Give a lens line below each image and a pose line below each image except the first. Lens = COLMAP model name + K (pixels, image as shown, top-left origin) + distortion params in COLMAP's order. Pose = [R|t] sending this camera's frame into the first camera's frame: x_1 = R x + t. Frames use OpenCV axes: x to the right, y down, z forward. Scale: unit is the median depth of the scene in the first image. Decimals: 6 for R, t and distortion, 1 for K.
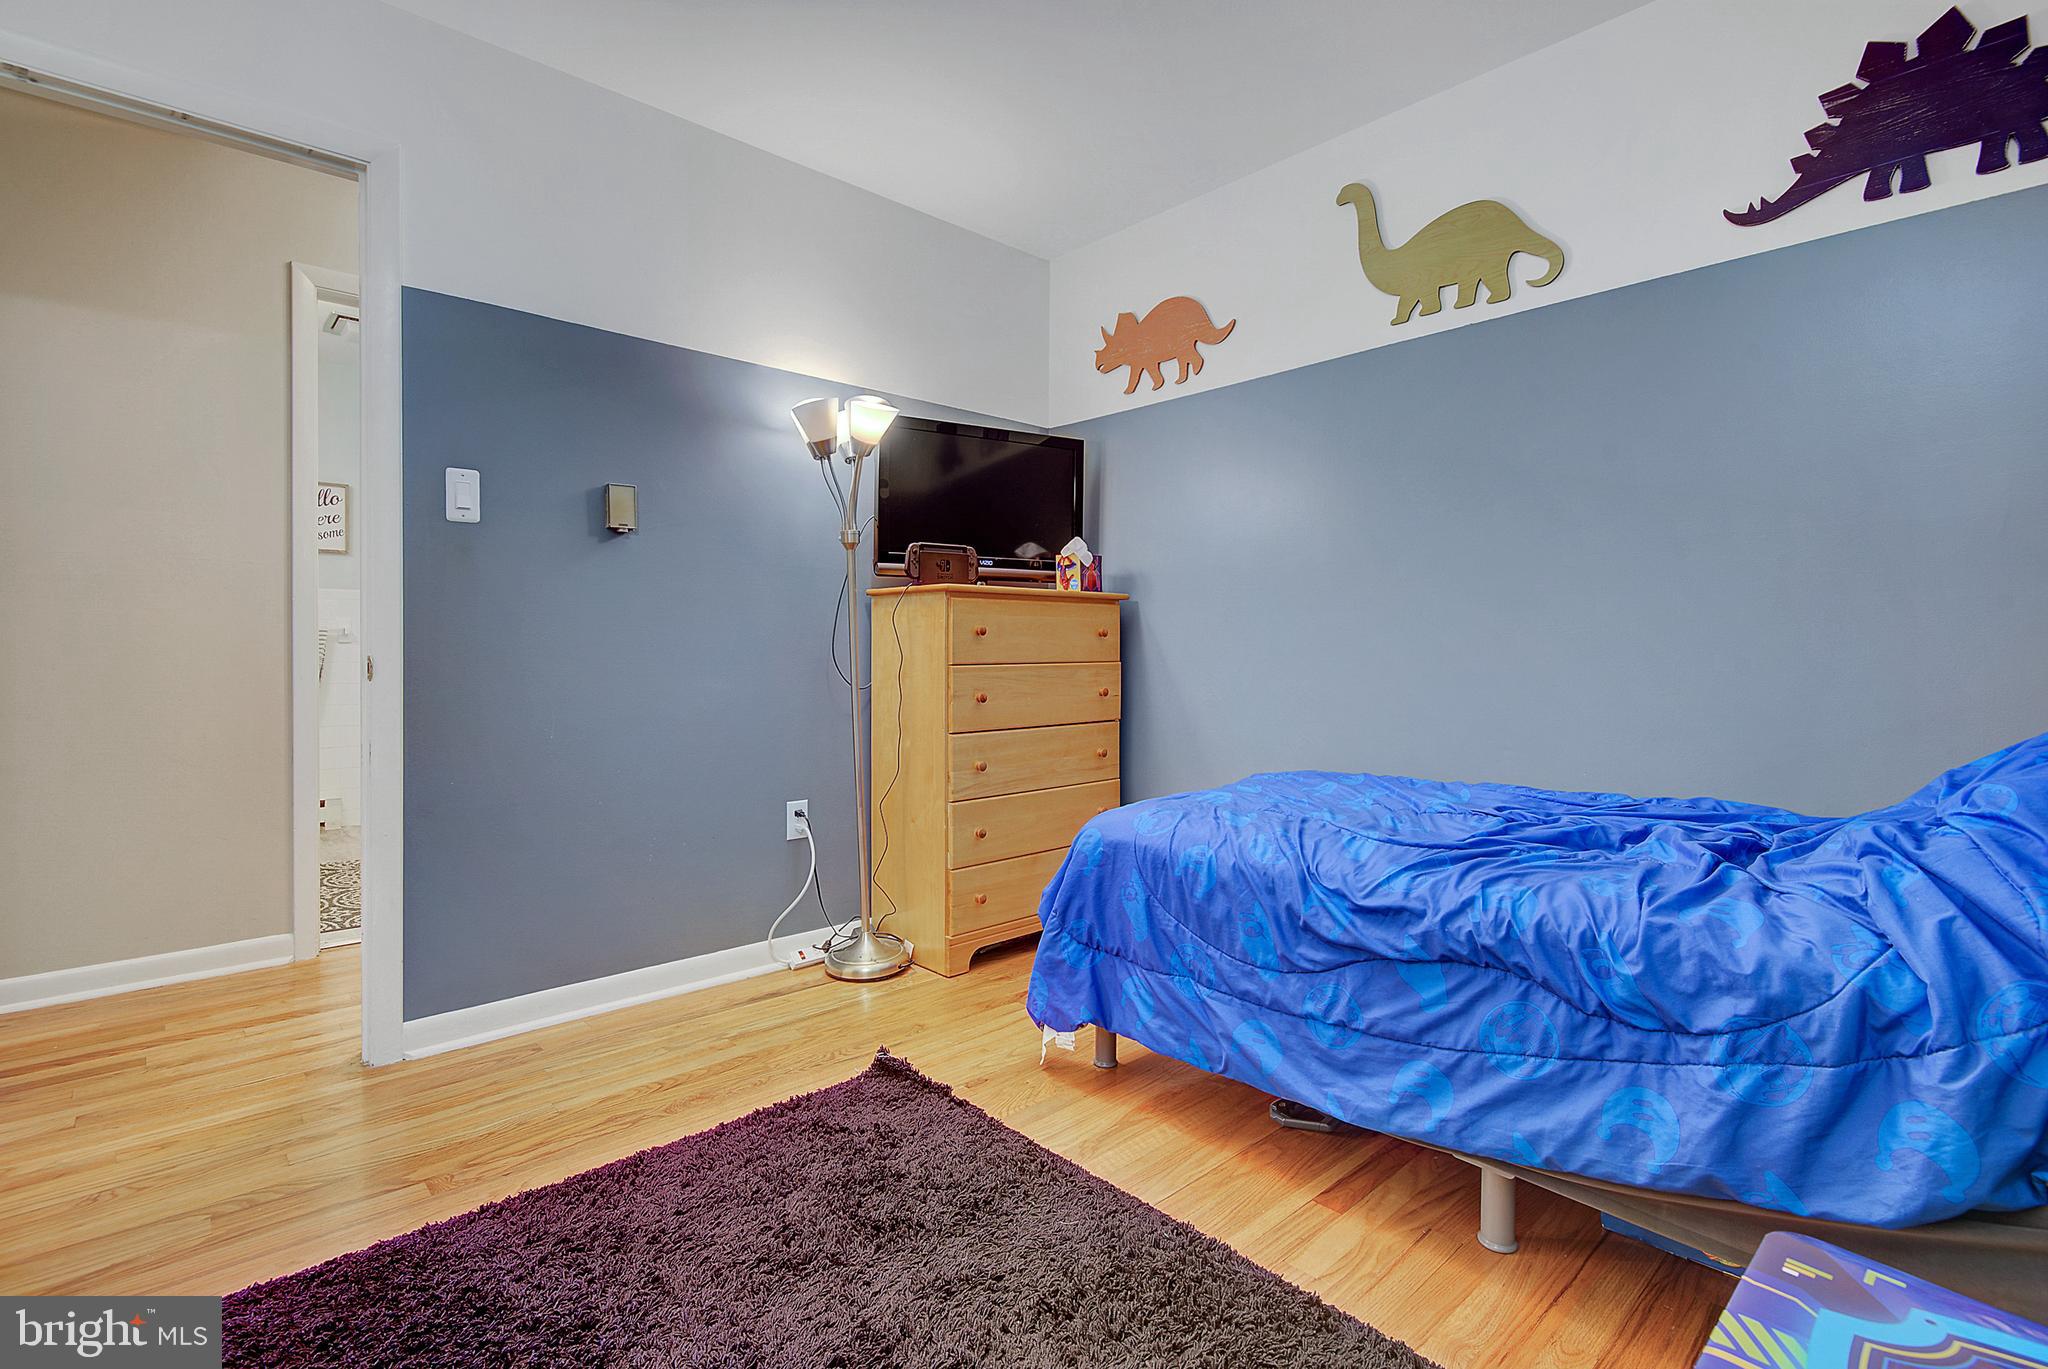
lens RADIAL K [[957.0, 0, 1043.2], [0, 957.0, 644.6], [0, 0, 1]] dist [-0.000824, -0.000717]
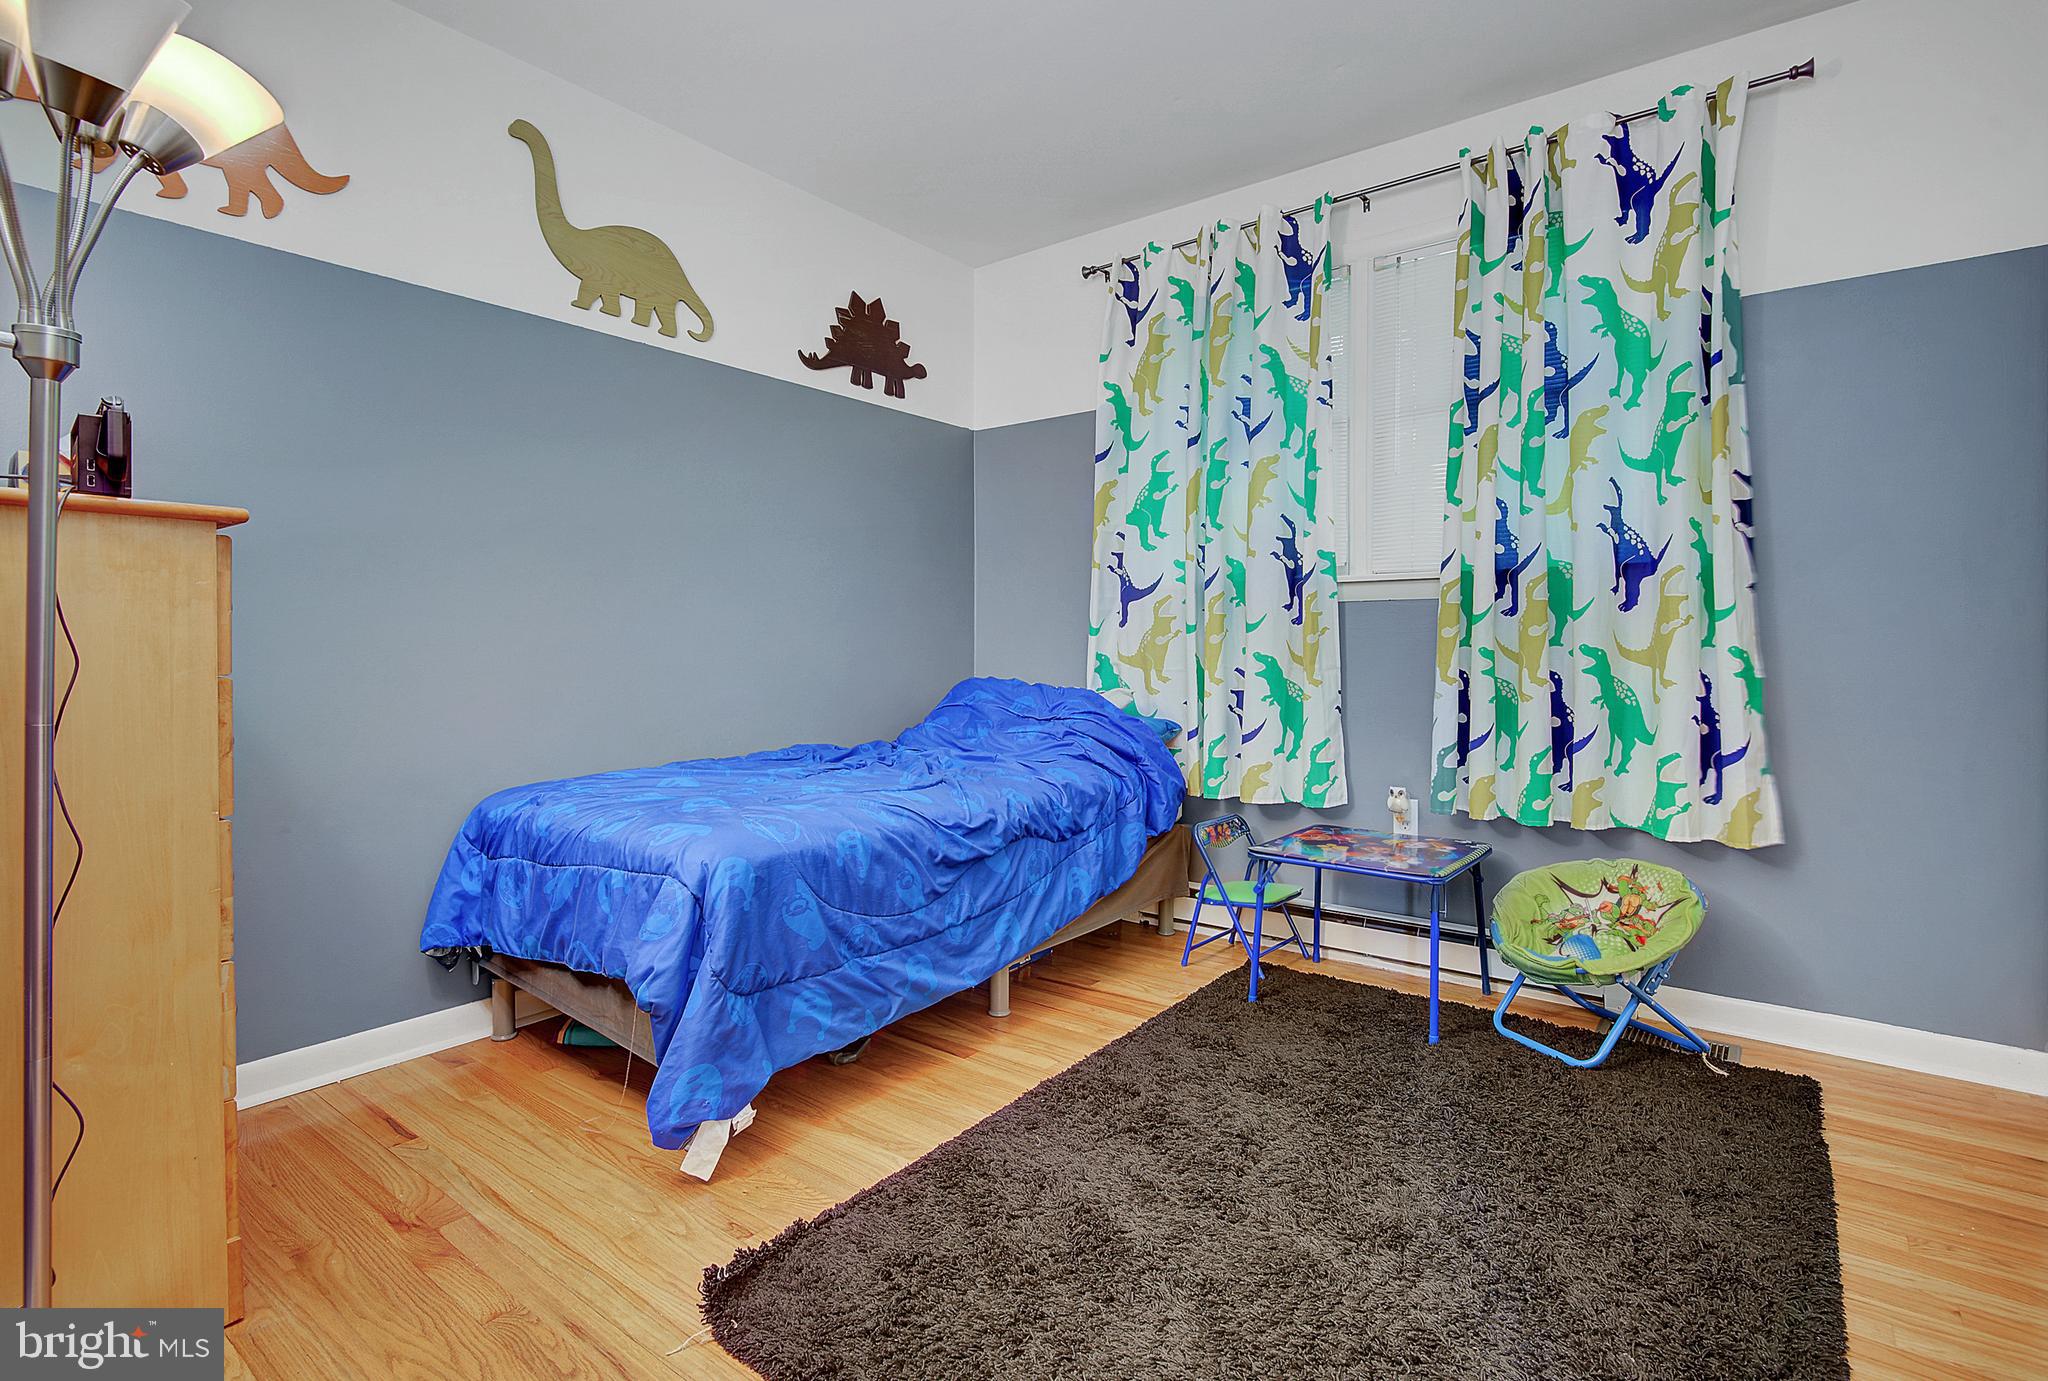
lens RADIAL K [[989.9, 0, 1023.4], [0, 989.9, 649.7], [0, 0, 1]] dist [0.000375, 0.000224]
pose [[-0.163134, -0.002157, 0.986602, -0.952651], [-0.002342, 0.999996, 0.001800, 0.008635], [-0.986601, -0.002017, -0.163138, 1.002809]]
